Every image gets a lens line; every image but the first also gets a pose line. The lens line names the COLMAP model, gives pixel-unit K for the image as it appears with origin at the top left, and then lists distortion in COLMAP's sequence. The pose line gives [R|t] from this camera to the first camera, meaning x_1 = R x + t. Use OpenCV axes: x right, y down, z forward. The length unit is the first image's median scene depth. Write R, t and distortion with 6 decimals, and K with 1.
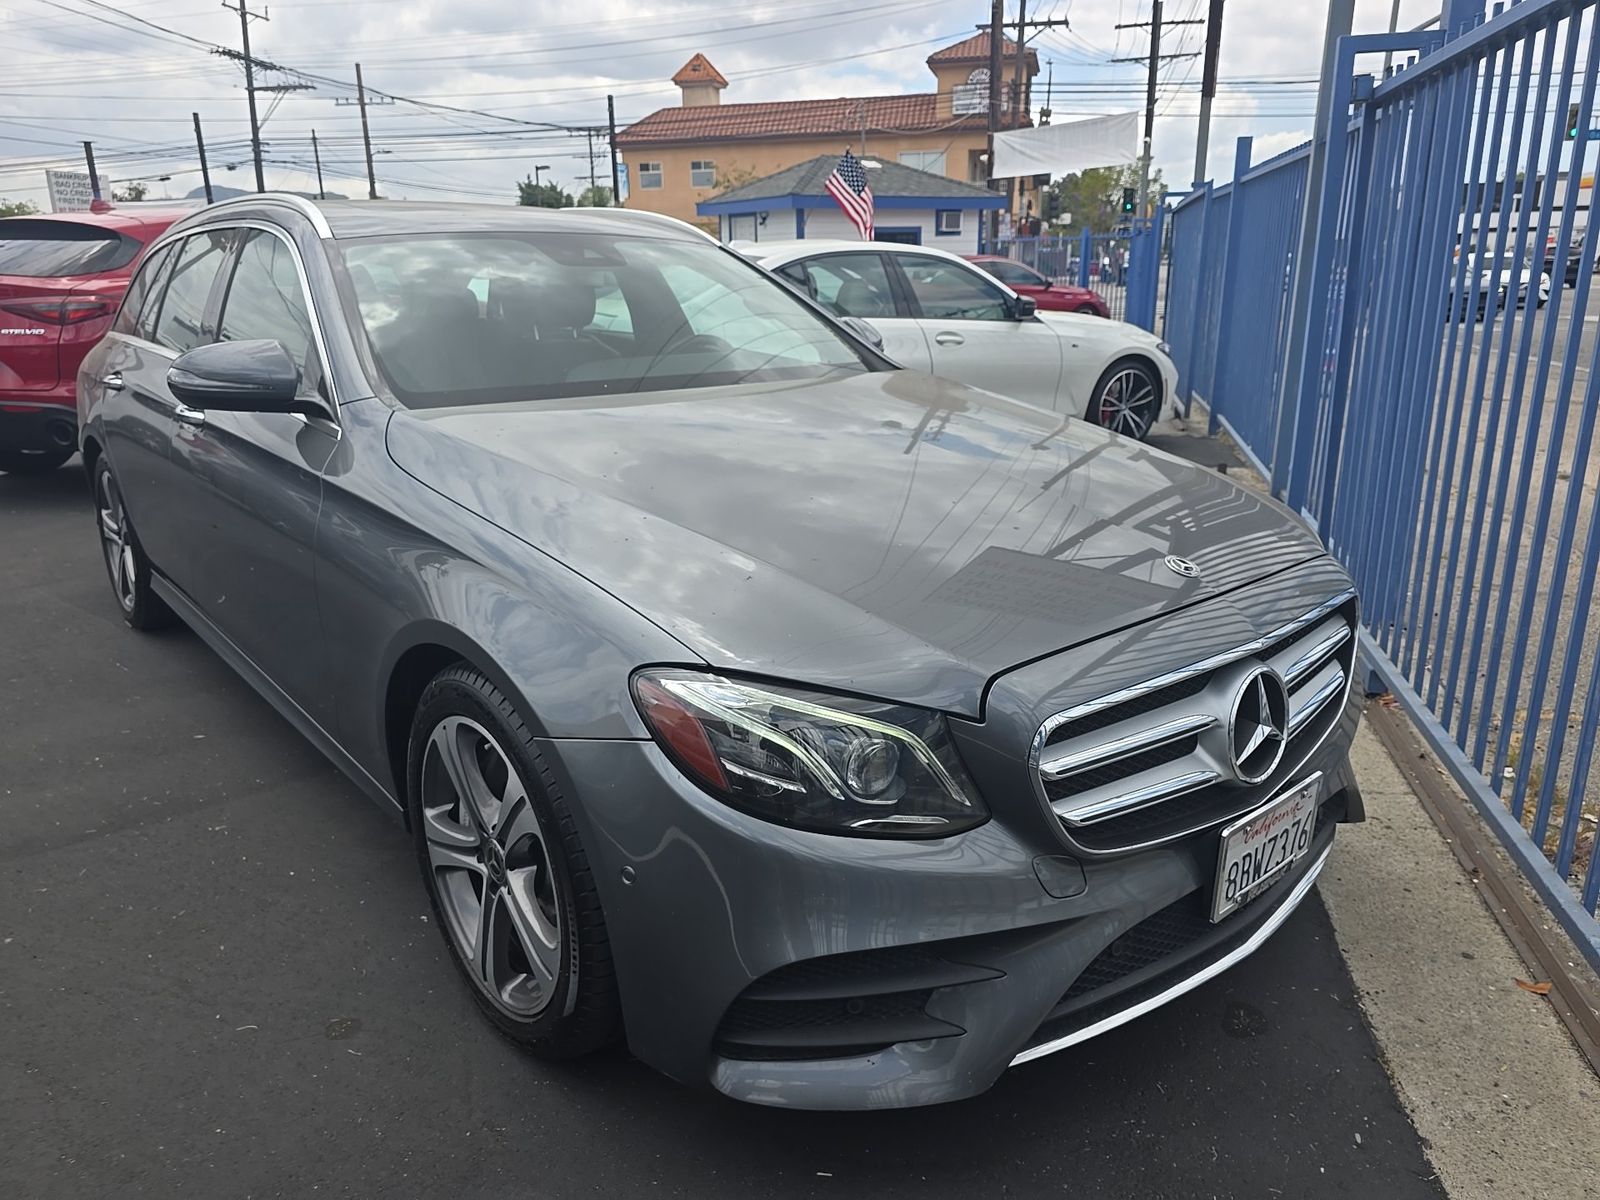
lens RADIAL K [[1080.4, 0, 800.0], [0, 1080.4, 600.0], [0, 0, 1]] dist [0.046353, -0.042846]
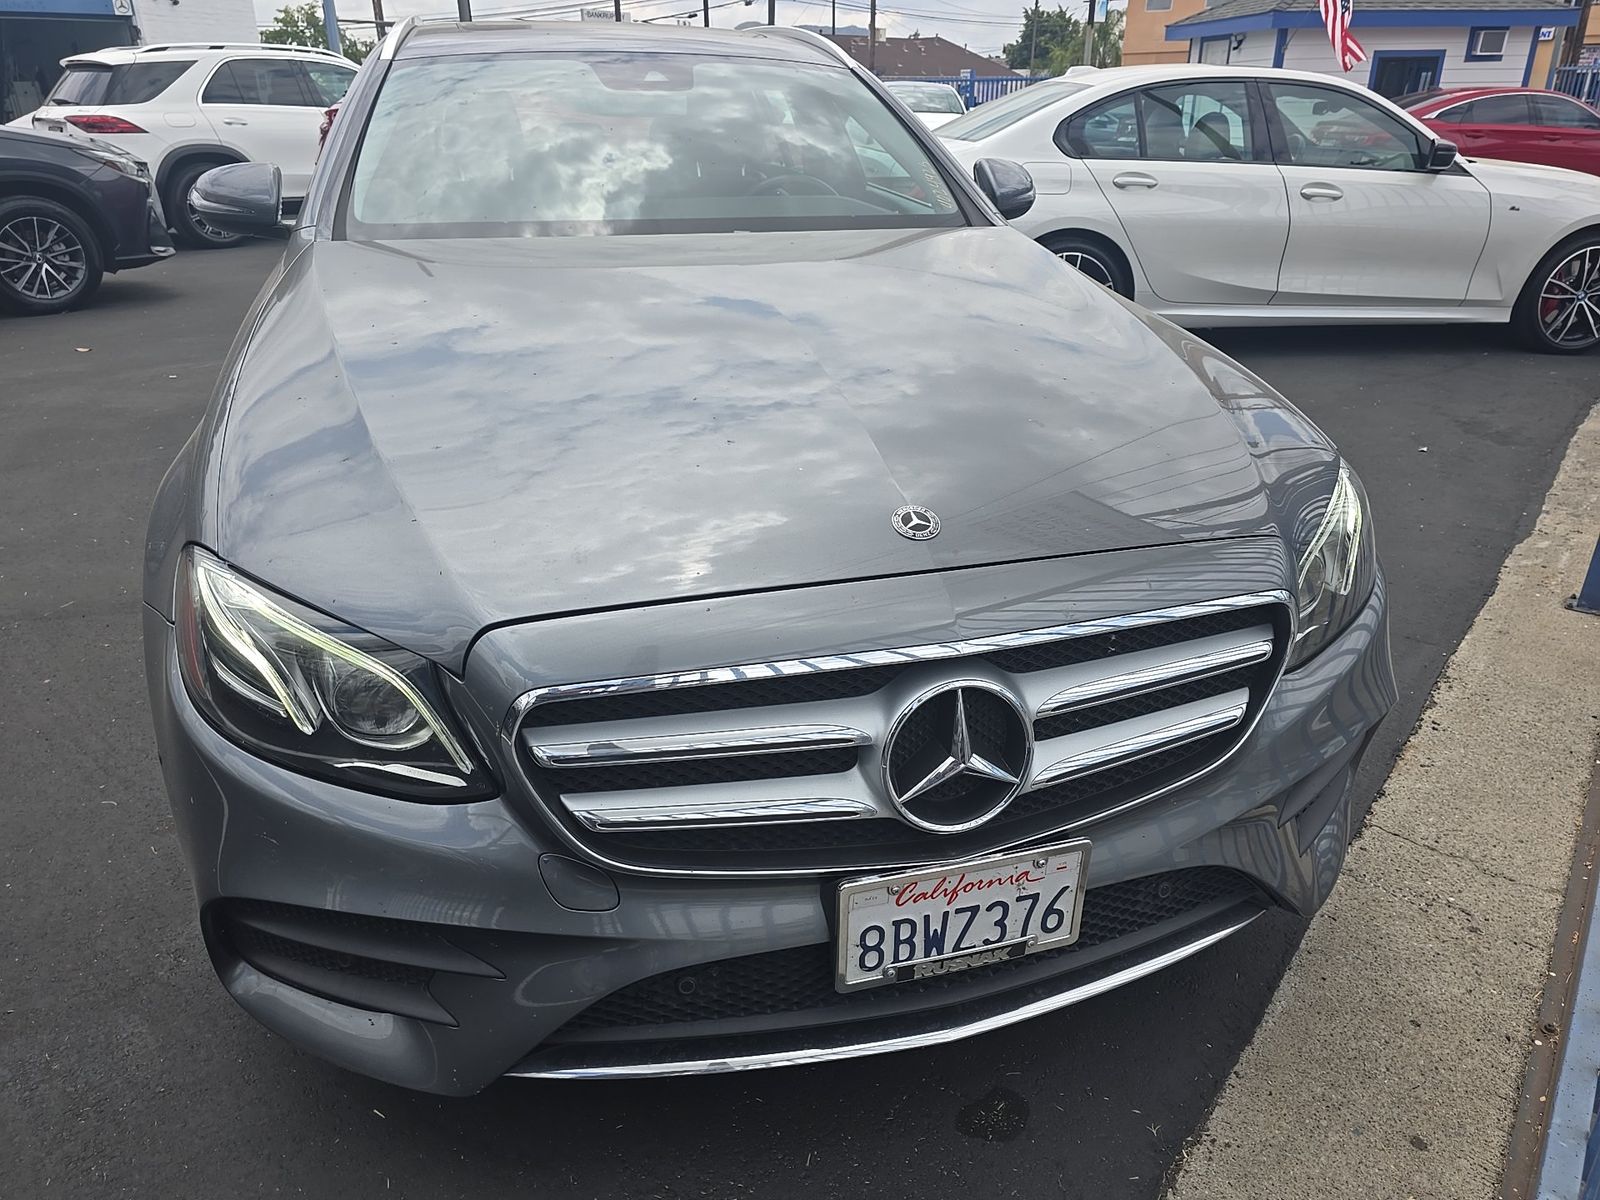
lens RADIAL K [[1080.4, 0, 800.0], [0, 1080.4, 600.0], [0, 0, 1]] dist [0.046353, -0.042846]
pose [[0.908602, 0.178148, -0.377765, 0.142511], [-0.127643, 0.979638, 0.154976, -0.020835], [0.397681, -0.092593, 0.912840, 0.077455]]
